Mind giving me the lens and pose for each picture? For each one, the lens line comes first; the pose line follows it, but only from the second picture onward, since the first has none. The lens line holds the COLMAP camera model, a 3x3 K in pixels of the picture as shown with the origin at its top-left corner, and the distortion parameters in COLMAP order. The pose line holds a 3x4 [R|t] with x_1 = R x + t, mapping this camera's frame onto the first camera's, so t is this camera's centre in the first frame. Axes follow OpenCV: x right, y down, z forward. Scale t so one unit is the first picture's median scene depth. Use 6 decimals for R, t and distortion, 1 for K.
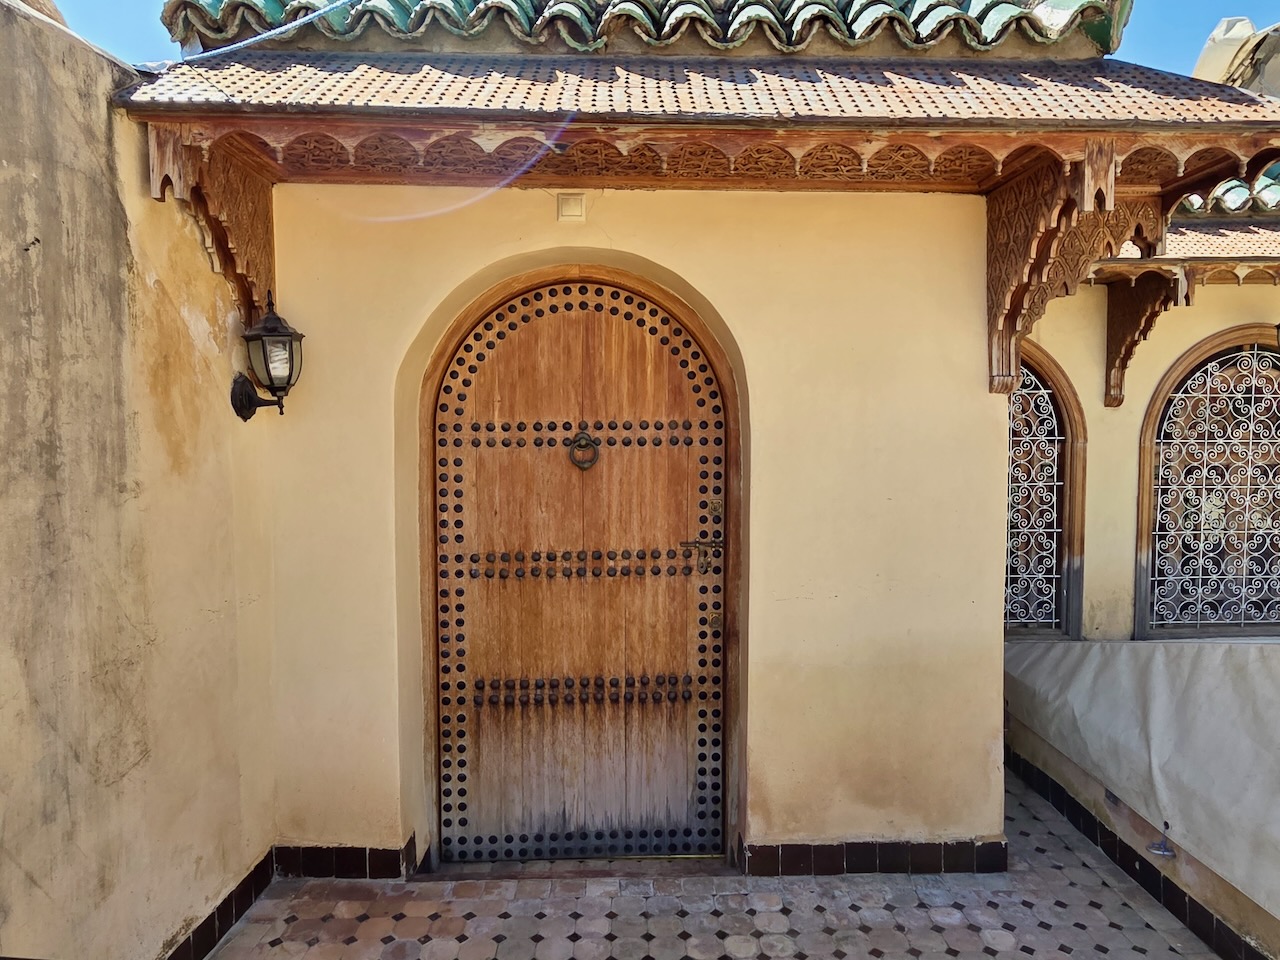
lens RADIAL K [[799.5, 0, 642.3], [0, 799.5, 481.7], [0, 0, 1]] dist [0.009288, 0.001751]
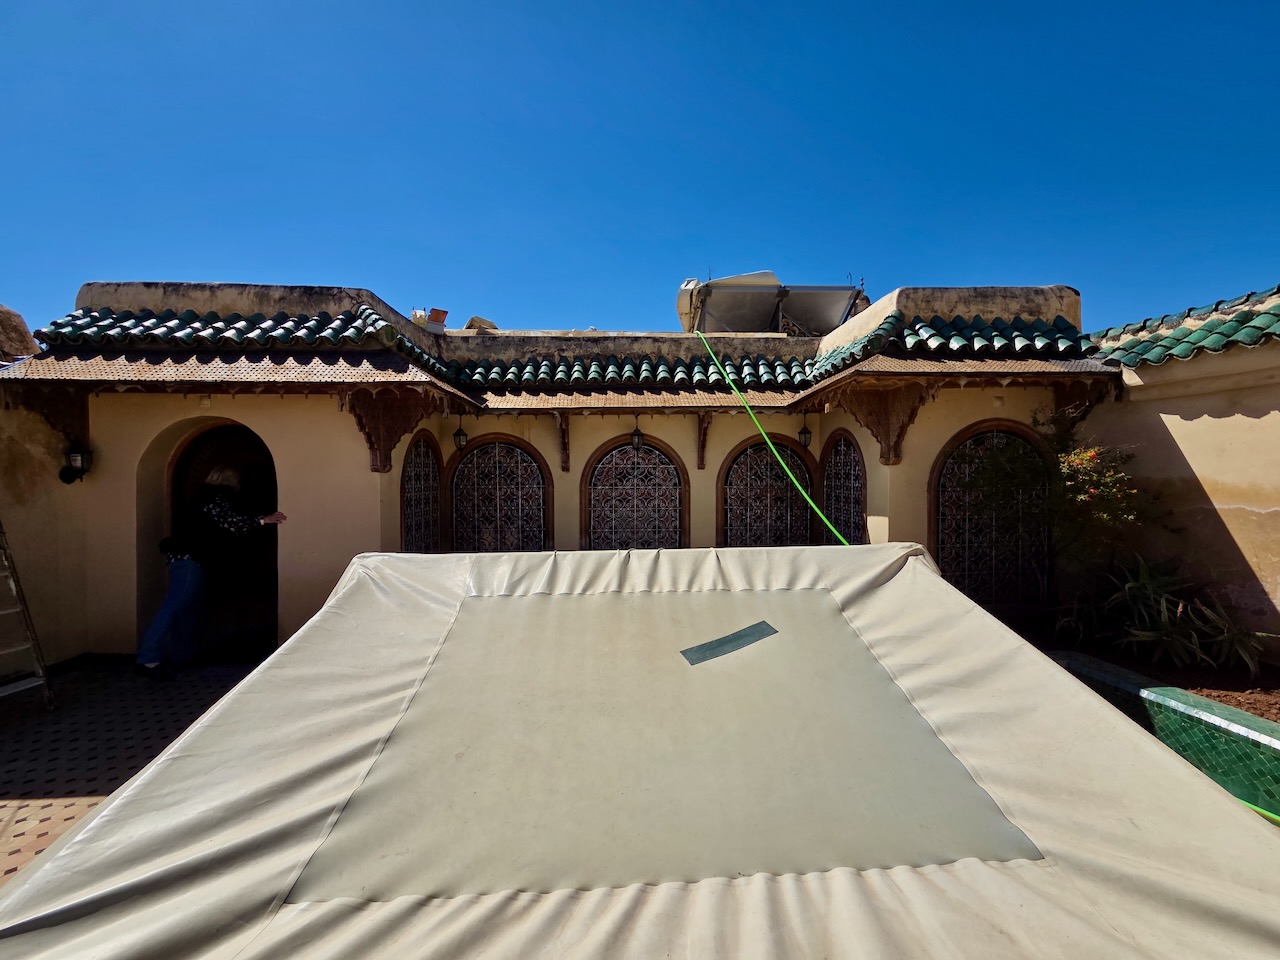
lens RADIAL K [[526.4, 0, 640.3], [0, 526.4, 480.2], [0, 0, 1]] dist [0.002362, 0.001025]
pose [[0.999893, -0.012598, 0.007489, 0.765895], [0.013095, 0.997417, -0.070627, 0.031538], [-0.006580, 0.070718, 0.997475, -0.413781]]
